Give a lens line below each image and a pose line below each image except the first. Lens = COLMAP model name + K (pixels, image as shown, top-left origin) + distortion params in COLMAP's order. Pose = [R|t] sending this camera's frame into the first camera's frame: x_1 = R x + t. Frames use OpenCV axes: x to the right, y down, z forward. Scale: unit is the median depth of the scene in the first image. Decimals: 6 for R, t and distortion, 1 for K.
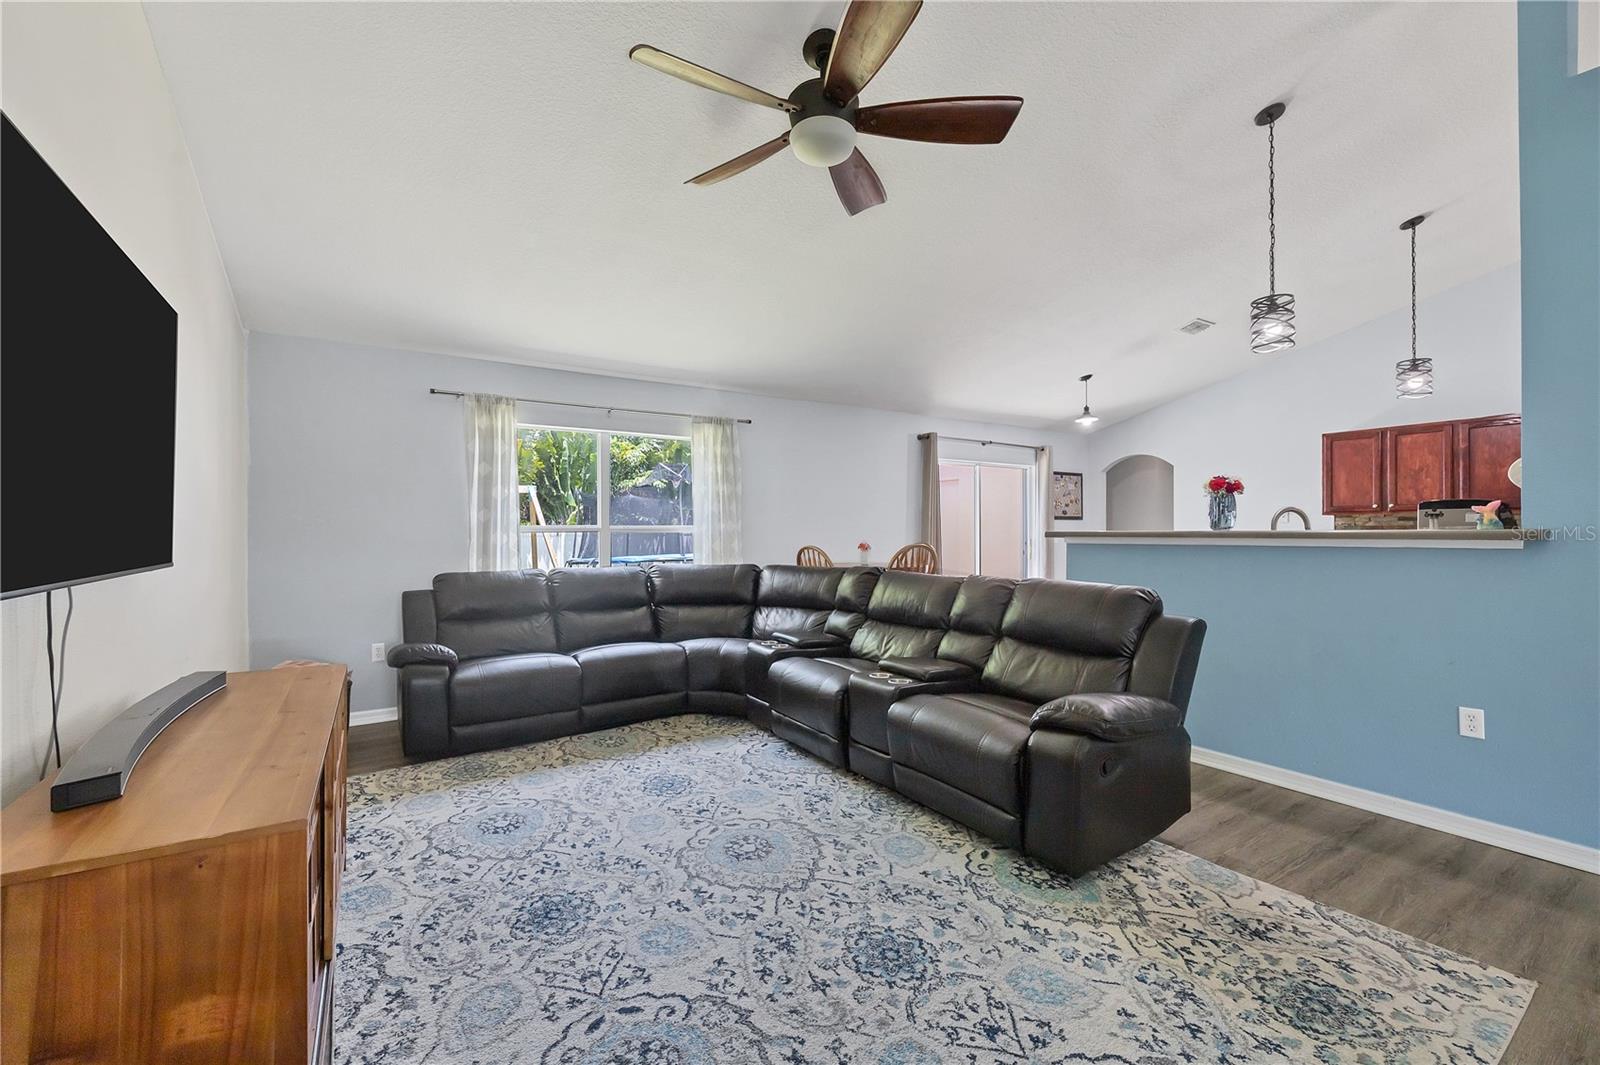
lens RADIAL K [[653.6, 0, 785.6], [0, 653.6, 530.7], [0, 0, 1]] dist [-0.003642, -0.000199]
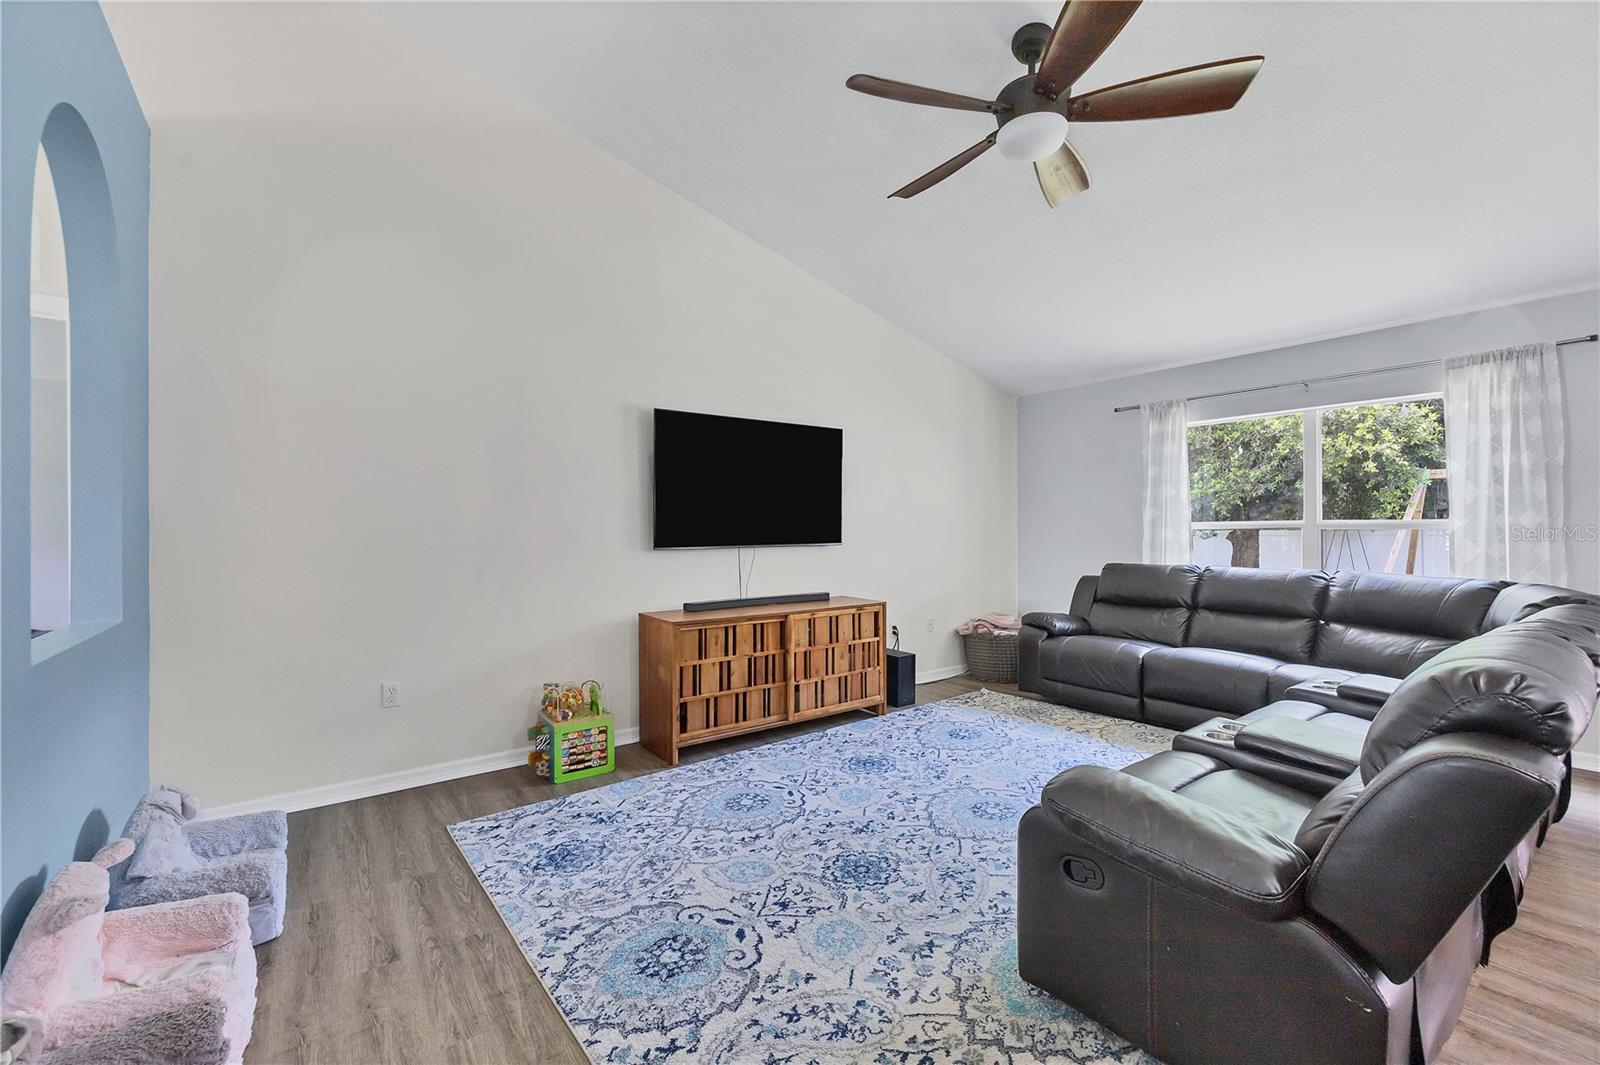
lens RADIAL K [[653.6, 0, 807.0], [0, 653.6, 526.8], [0, 0, 1]] dist [-0.003642, -0.000199]
pose [[0.085316, 0.000316, -0.996354, 1.167375], [0.001706, 0.999998, 0.000464, -0.004258], [0.996353, -0.001739, 0.085315, 0.662228]]
